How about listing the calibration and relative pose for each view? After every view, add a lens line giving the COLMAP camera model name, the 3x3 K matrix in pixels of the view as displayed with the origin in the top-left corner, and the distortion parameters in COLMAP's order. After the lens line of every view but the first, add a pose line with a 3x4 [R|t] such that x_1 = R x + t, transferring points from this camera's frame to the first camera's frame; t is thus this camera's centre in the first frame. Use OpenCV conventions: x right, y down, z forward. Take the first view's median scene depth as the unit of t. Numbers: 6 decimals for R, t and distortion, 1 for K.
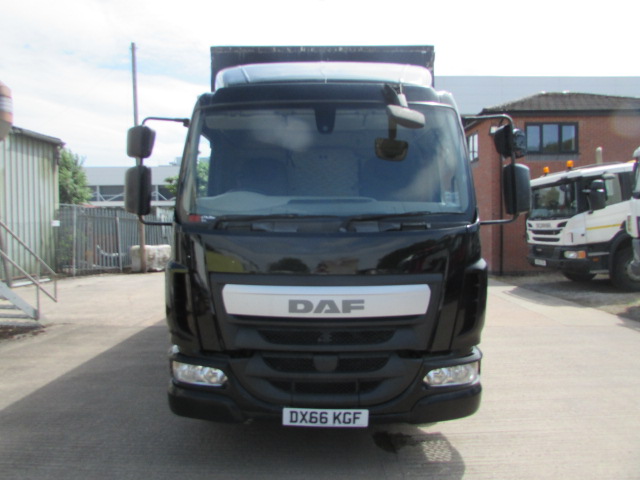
lens RADIAL K [[447.8, 0, 320.9], [0, 447.8, 252.2], [0, 0, 1]] dist [-0.006543, 0.000420]
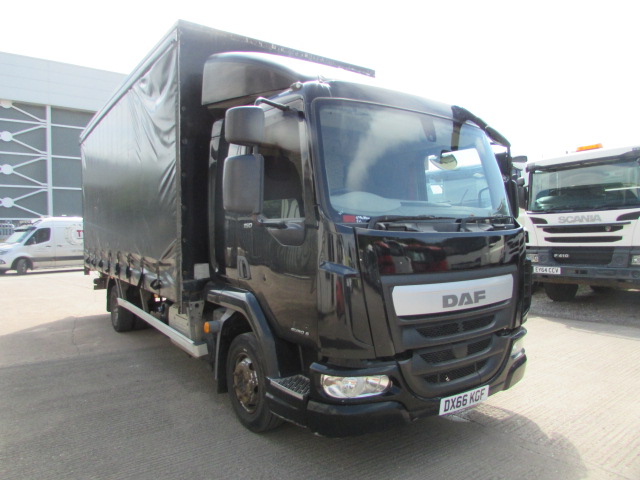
lens RADIAL K [[447.0, 0, 320.0], [0, 447.0, 240.0], [0, 0, 1]] dist [-0.007339, -0.002723]
pose [[0.819783, -0.015402, 0.572468, -0.904012], [0.035870, 0.999056, -0.024487, -0.010759], [-0.571550, 0.040608, 0.819562, 0.282722]]
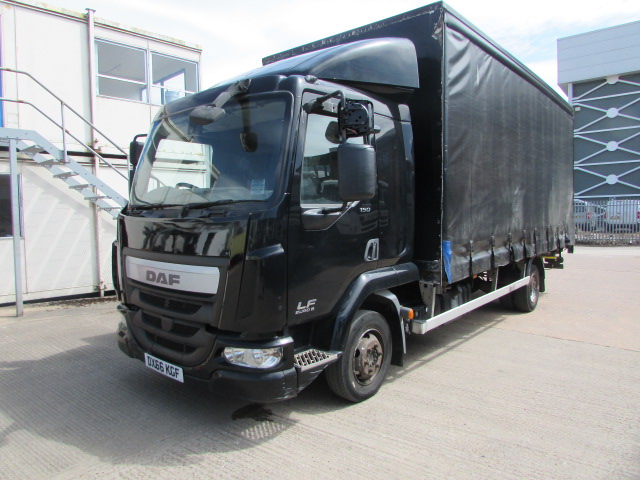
lens RADIAL K [[462.8, 0, 320.0], [0, 462.8, 240.0], [0, 0, 1]] dist [-0.004772, 0.001292]
pose [[0.760402, 0.040756, -0.648173, 1.156008], [-0.032566, 0.999166, 0.024621, -0.030063], [0.648636, 0.002386, 0.761095, 0.299984]]
